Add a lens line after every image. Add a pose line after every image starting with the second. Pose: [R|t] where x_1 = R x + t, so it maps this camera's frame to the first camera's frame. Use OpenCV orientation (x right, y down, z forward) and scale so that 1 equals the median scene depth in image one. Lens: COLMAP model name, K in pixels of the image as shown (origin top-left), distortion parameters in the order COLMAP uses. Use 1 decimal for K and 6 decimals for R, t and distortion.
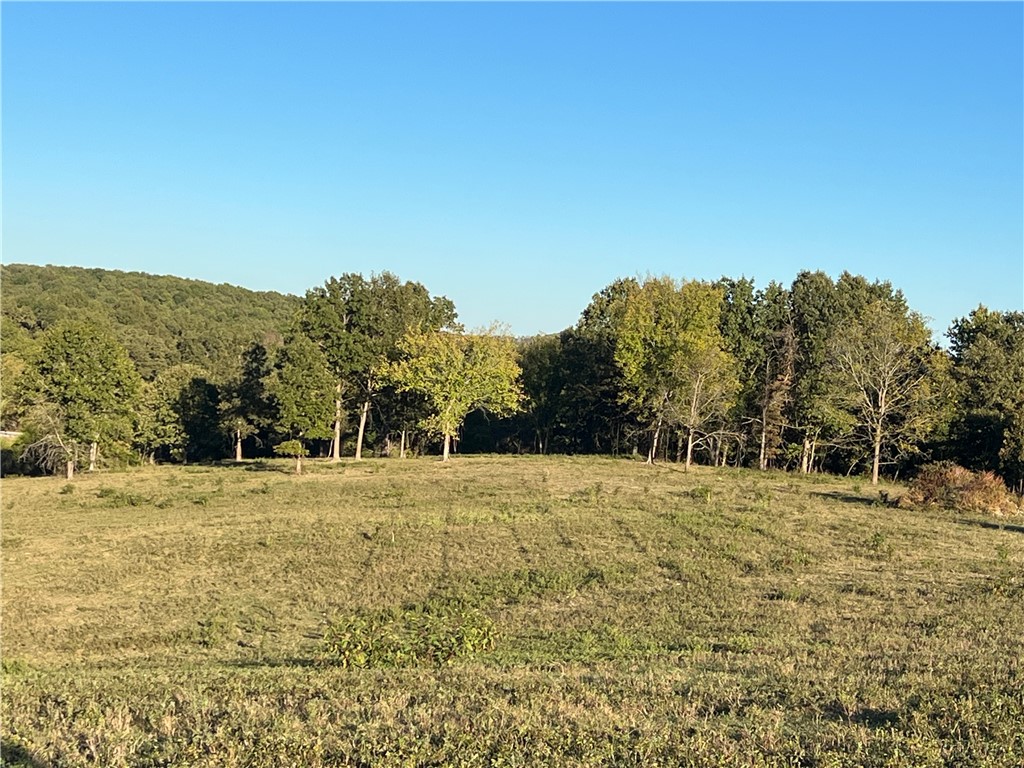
lens RADIAL K [[1996.4, 0, 512.7], [0, 1996.4, 385.2], [0, 0, 1]] dist [0.103365, 0.000000]
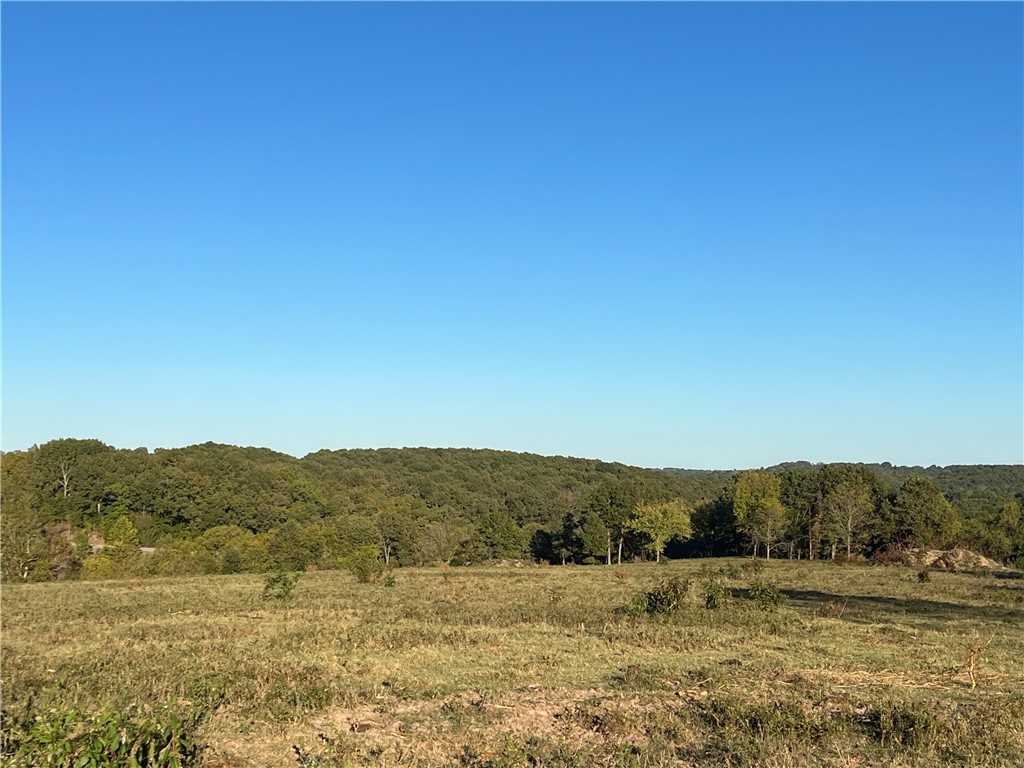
lens RADIAL K [[1583.7, 0, 513.4], [0, 1583.7, 383.6], [0, 0, 1]] dist [0.060666, 0.000000]
pose [[0.987636, -0.069105, -0.140712, 0.066974], [0.057334, 0.994639, -0.086054, -0.017472], [0.145904, 0.076923, 0.986304, -0.752364]]
